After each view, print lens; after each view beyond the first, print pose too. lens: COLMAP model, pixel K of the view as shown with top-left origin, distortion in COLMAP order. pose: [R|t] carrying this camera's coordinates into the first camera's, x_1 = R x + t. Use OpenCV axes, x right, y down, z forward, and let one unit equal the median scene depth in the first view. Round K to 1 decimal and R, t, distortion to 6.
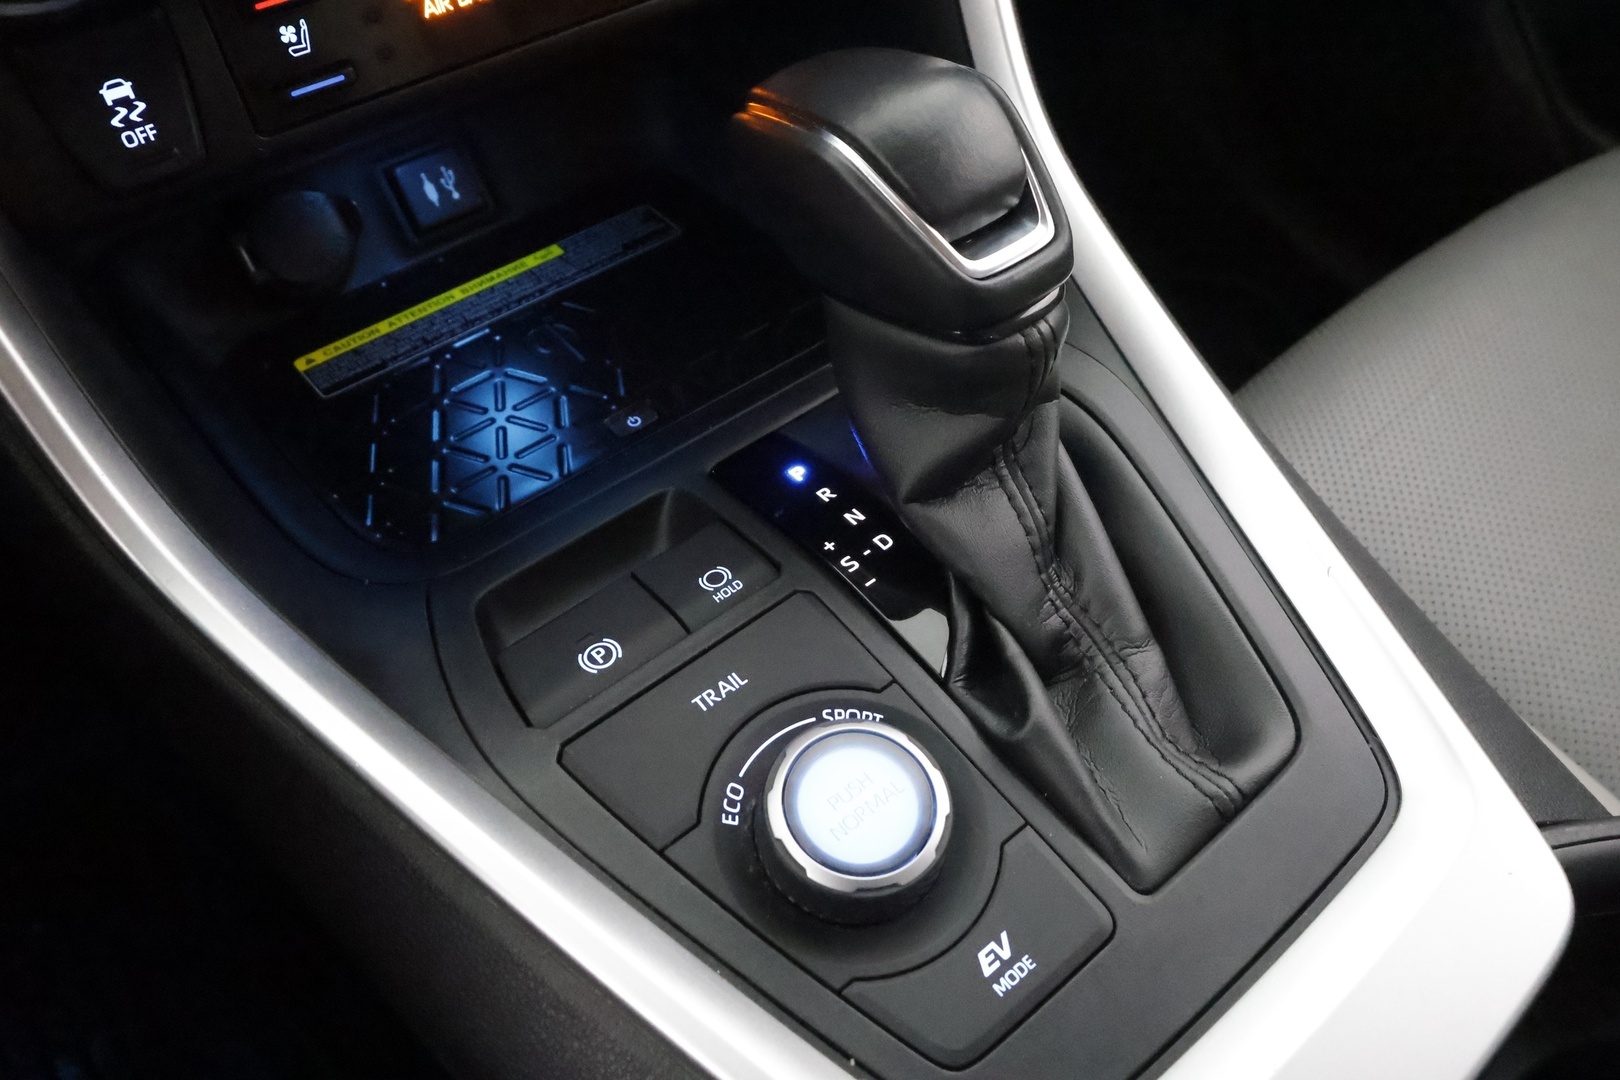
lens RADIAL K [[1302.4, 0, 814.0], [0, 1302.4, 553.4], [0, 0, 1]] dist [0.006700, 0.014182]
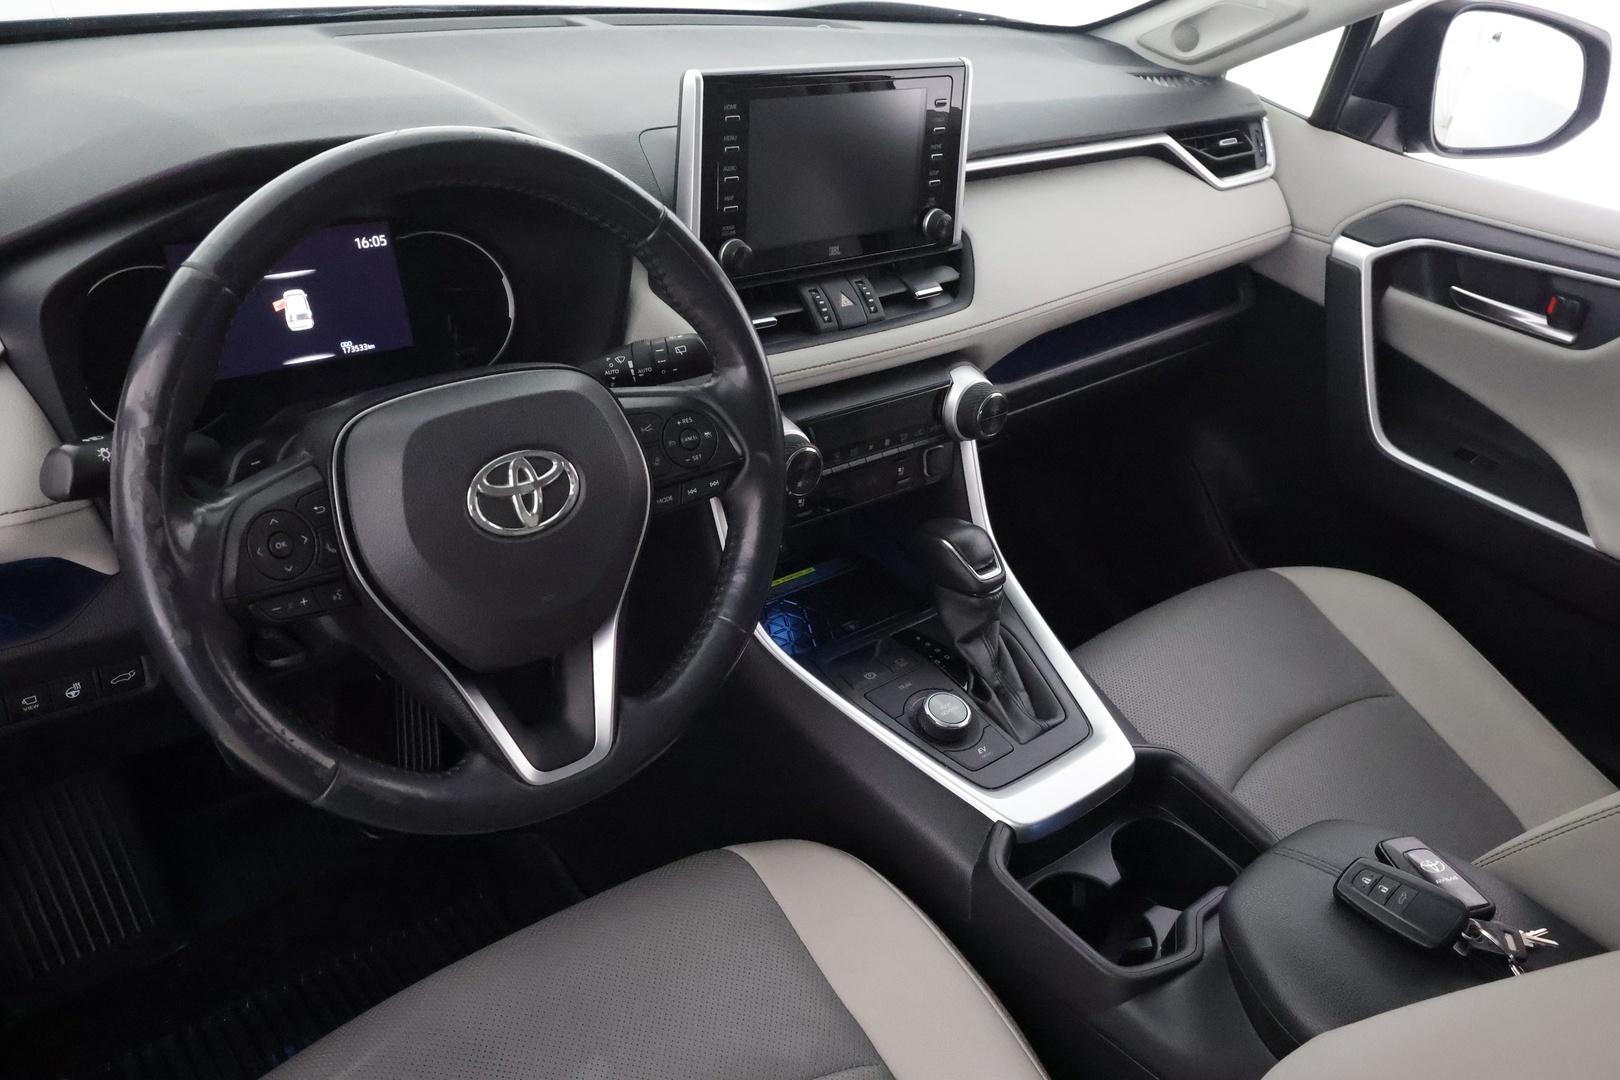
lens RADIAL K [[1302.4, 0, 823.6], [0, 1302.4, 546.8], [0, 0, 1]] dist [0.006700, 0.014182]
pose [[0.992876, 0.095692, 0.070997, -0.551115], [-0.071459, 0.955007, -0.287846, 0.740154], [-0.095347, 0.280722, 0.955041, -2.342441]]
